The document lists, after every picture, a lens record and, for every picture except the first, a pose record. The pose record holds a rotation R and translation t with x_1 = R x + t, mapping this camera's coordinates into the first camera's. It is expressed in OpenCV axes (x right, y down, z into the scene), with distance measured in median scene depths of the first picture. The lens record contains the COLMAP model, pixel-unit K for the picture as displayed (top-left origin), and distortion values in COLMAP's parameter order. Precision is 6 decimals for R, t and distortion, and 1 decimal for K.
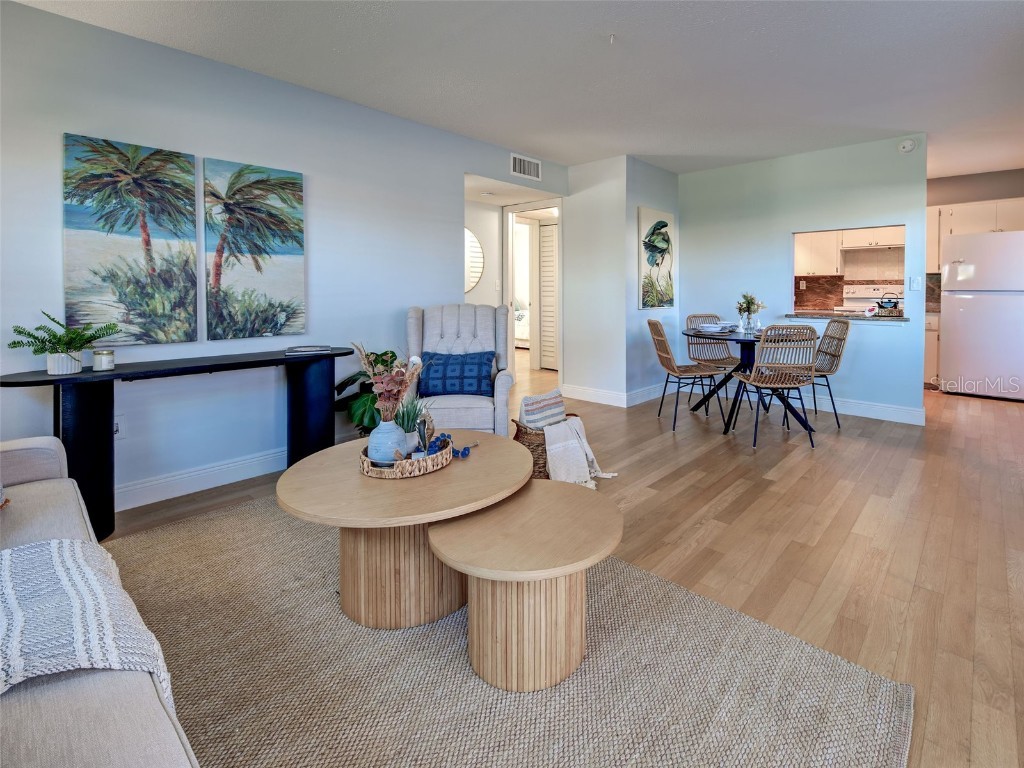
lens RADIAL K [[491.2, 0, 570.8], [0, 491.2, 296.1], [0, 0, 1]] dist [-0.000051, -0.000701]
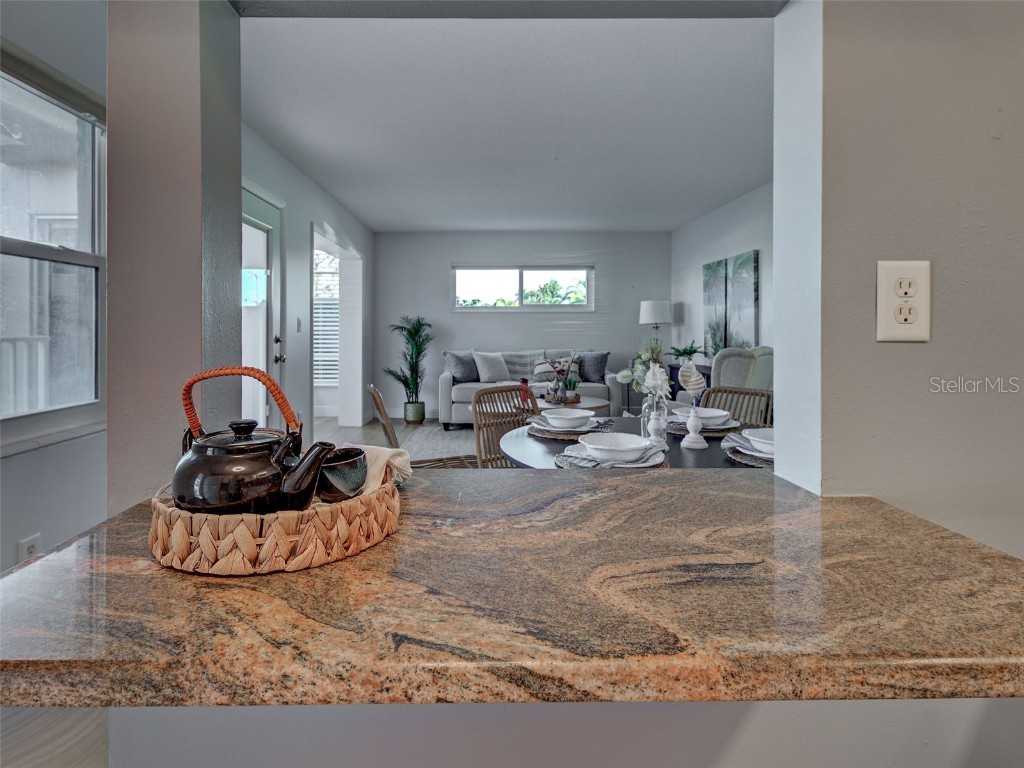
lens RADIAL K [[521.4, 0, 481.0], [0, 521.4, 327.9], [0, 0, 1]] dist [0.001983, 0.000528]
pose [[-0.773350, -0.004230, -0.633965, 1.016572], [-0.010081, 0.999933, 0.005626, -0.027073], [0.633899, 0.010742, -0.773341, 1.686013]]
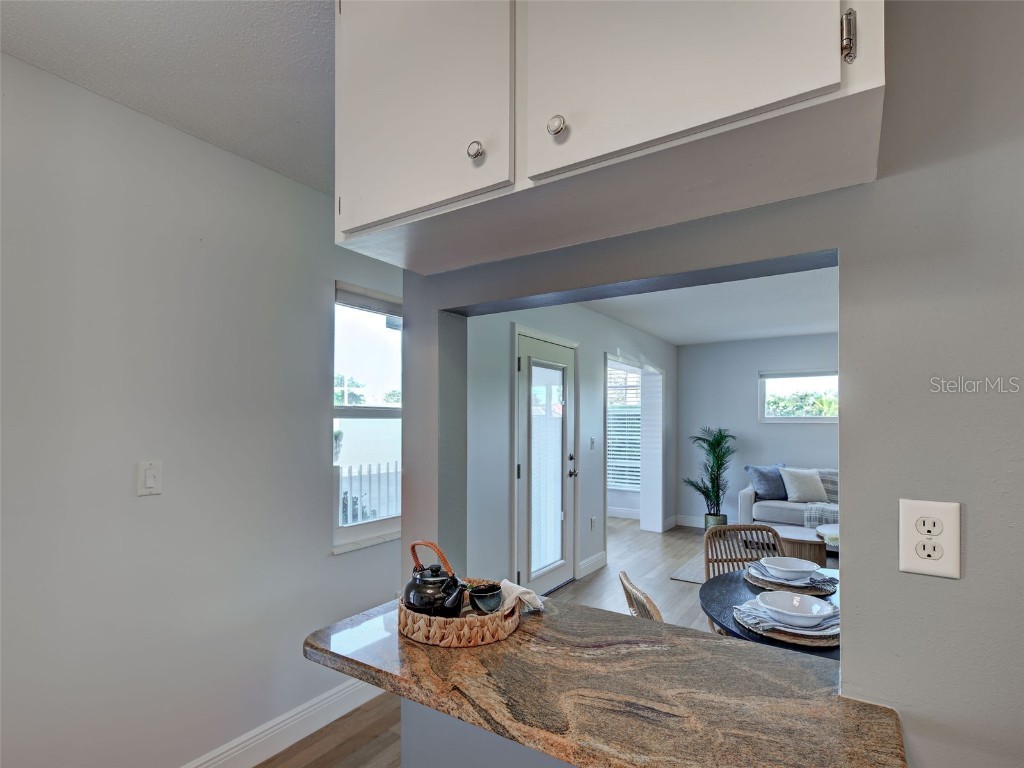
lens RADIAL K [[514.7, 0, 502.0], [0, 514.7, 419.2], [0, 0, 1]] dist [0.002354, 0.000132]
pose [[-0.995258, -0.005868, -0.097096, 0.949927], [-0.006539, 0.999957, 0.006598, -0.102355], [0.097053, 0.007202, -0.995253, 1.865136]]
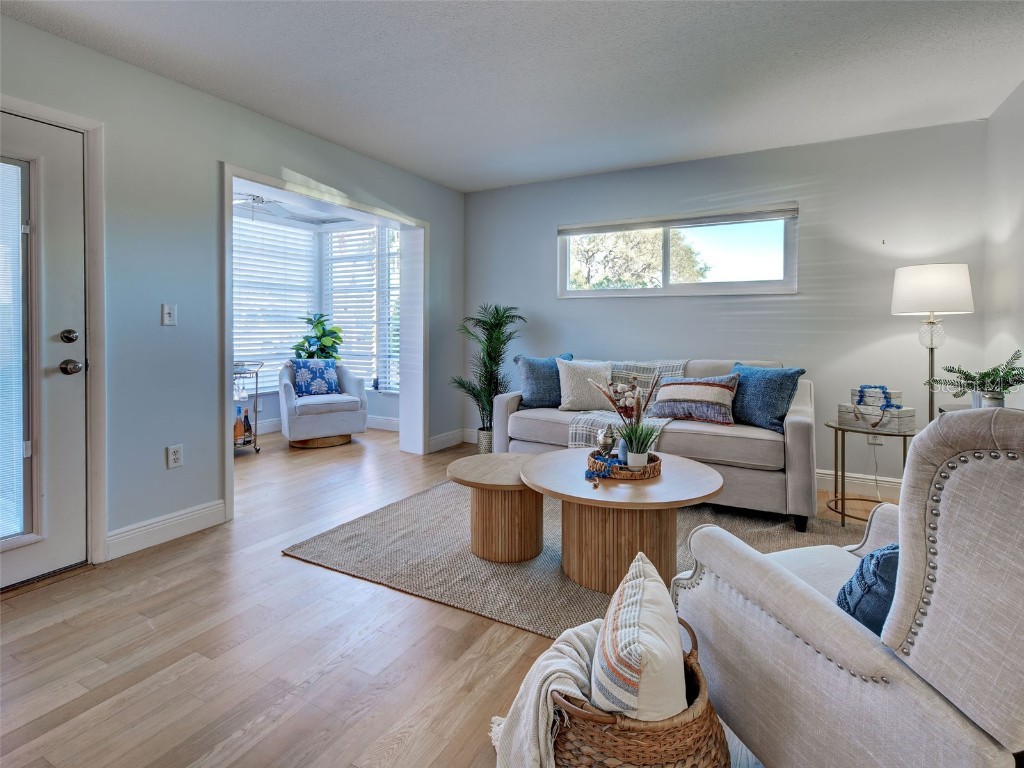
lens RADIAL K [[521.7, 0, 513.8], [0, 521.7, 333.8], [0, 0, 1]] dist [0.002255, 0.000845]
pose [[-0.981772, -0.004445, -0.190012, 0.125503], [-0.010129, 0.999530, 0.028951, -0.021552], [0.189794, 0.030348, -0.981355, 1.344090]]
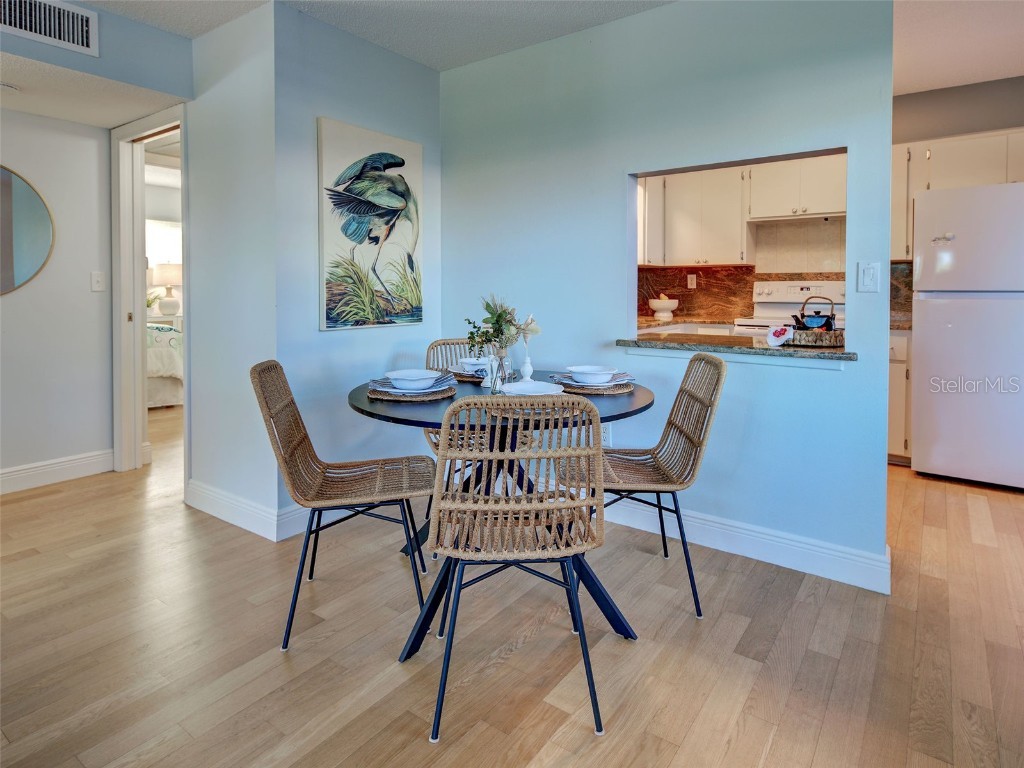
lens RADIAL K [[580.3, 0, 515.9], [0, 580.3, 295.4], [0, 0, 1]] dist [0.006704, 0.001588]
pose [[0.997720, -0.000983, 0.067486, 0.473484], [0.000989, 1.000000, -0.000056, -0.012200], [-0.067486, 0.000123, 0.997720, 0.676768]]
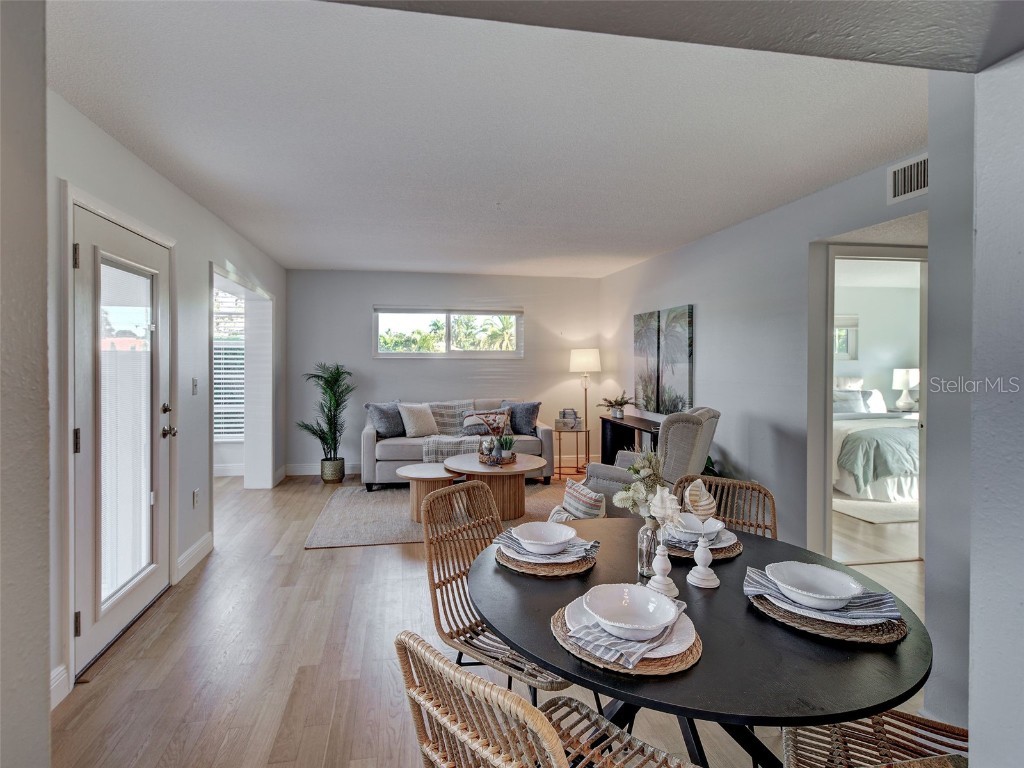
lens RADIAL K [[518.6, 0, 482.0], [0, 518.6, 364.3], [0, 0, 1]] dist [0.003192, 0.000624]
pose [[-0.658390, 0.002334, -0.752673, 0.962467], [-0.014807, 0.999761, 0.016053, -0.096487], [0.752531, 0.021714, -0.658198, 1.554056]]
